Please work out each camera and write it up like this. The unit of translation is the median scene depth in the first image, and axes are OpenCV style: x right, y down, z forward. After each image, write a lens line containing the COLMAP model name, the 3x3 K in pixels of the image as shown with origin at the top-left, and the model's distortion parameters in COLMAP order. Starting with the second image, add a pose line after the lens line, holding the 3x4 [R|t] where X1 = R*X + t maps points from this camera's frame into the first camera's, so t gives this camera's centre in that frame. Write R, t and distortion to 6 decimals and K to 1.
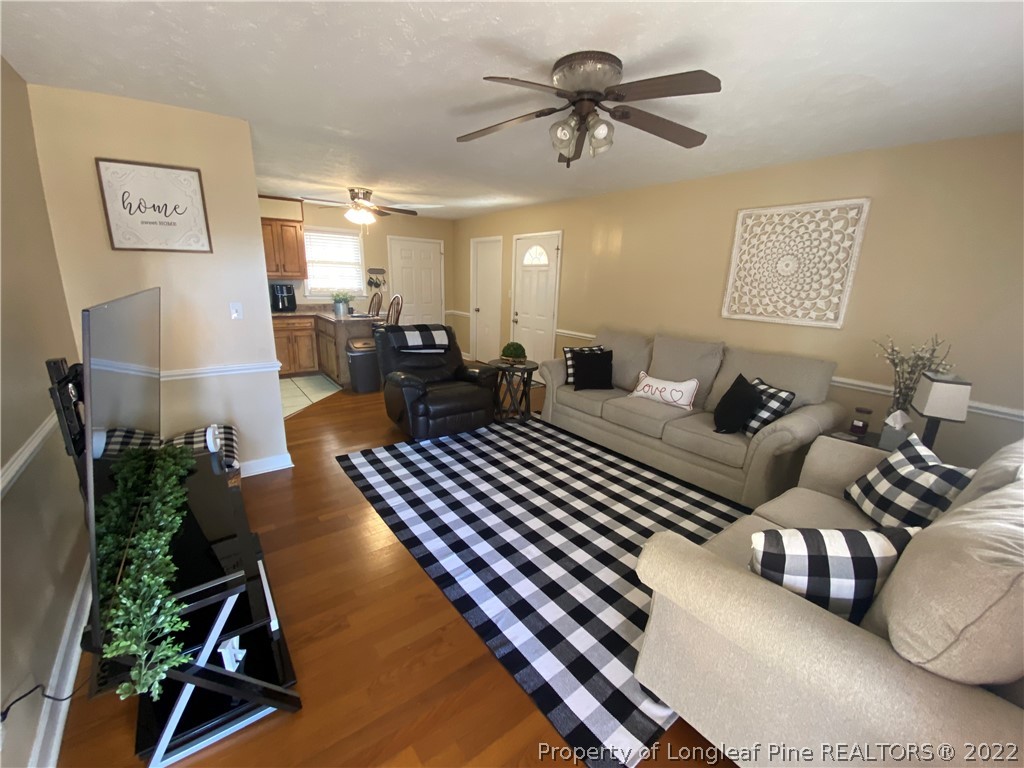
lens RADIAL K [[413.0, 0, 510.2], [0, 413.0, 384.6], [0, 0, 1]] dist [0.018120, -0.016946]
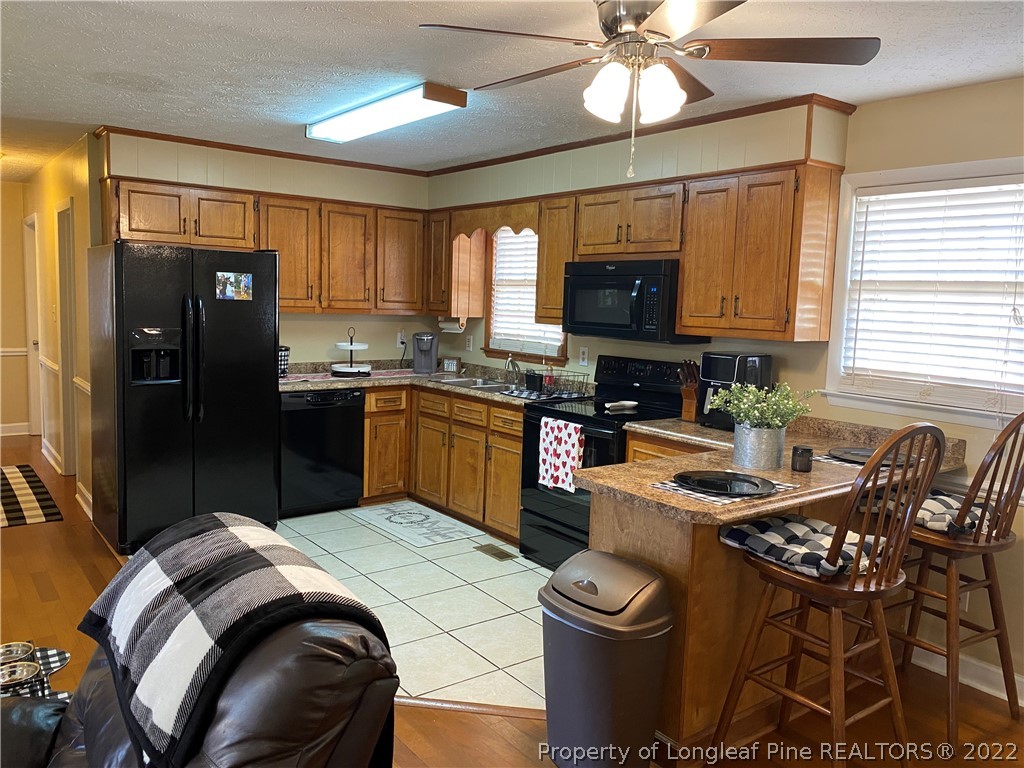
lens RADIAL K [[782.1, 0, 511.4], [0, 782.1, 379.7], [0, 0, 1]] dist [0.004414, -0.002698]
pose [[0.003571, 0.067387, -0.997721, 0.190558], [-0.292091, 0.954286, 0.063408, -0.397342], [0.956384, 0.291198, 0.023091, 1.562721]]
